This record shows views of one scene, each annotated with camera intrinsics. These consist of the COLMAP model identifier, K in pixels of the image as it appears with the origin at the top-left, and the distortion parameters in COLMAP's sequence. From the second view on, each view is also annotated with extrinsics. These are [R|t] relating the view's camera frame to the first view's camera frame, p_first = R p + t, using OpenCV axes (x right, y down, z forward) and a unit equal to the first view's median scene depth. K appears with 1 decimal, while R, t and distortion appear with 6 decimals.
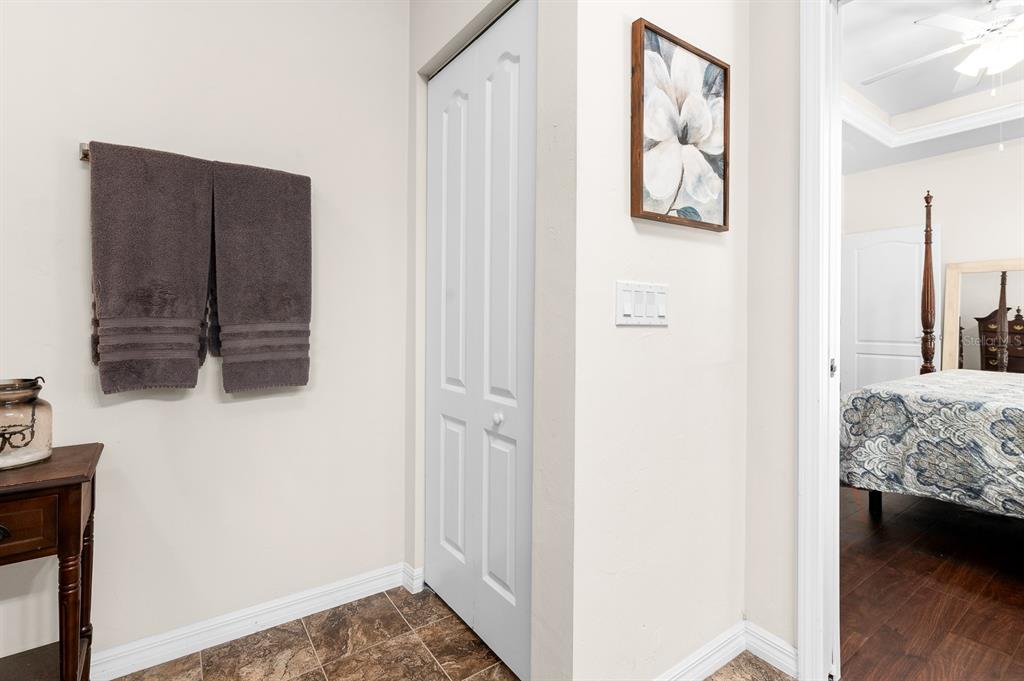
lens RADIAL K [[482.0, 0, 515.0], [0, 482.0, 319.0], [0, 0, 1]] dist [-0.001542, 0.000510]
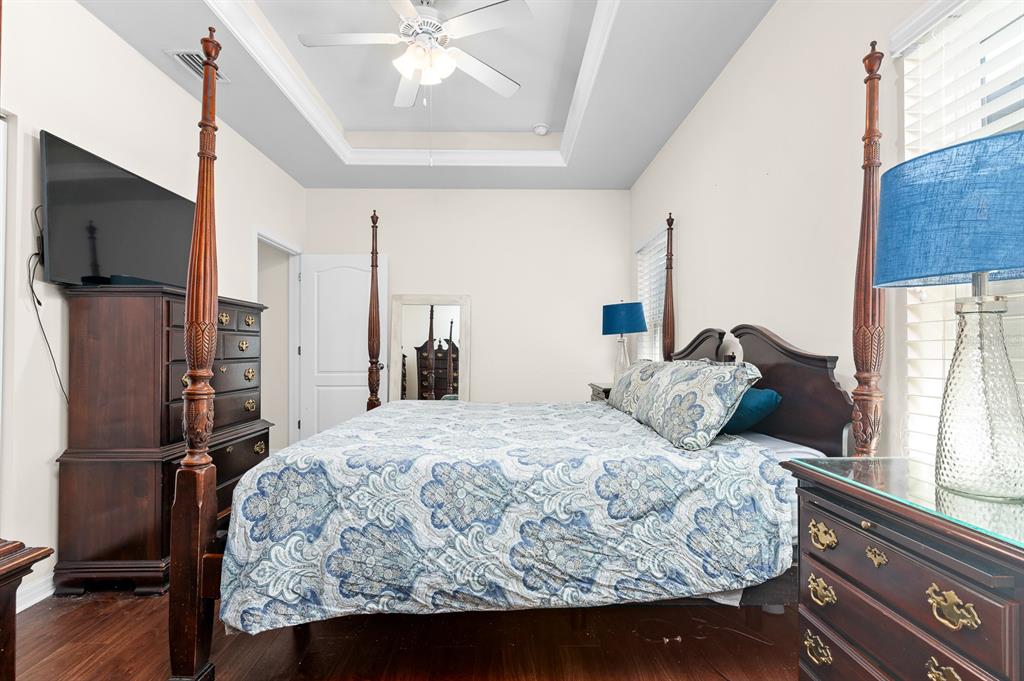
lens RADIAL K [[482.0, 0, 513.1], [0, 482.0, 345.1], [0, 0, 1]] dist [-0.001542, 0.000510]
pose [[0.572379, 0.005466, 0.819971, 0.422017], [-0.000107, 0.999978, -0.006591, 0.001212], [-0.819989, 0.003685, 0.572367, 0.420395]]
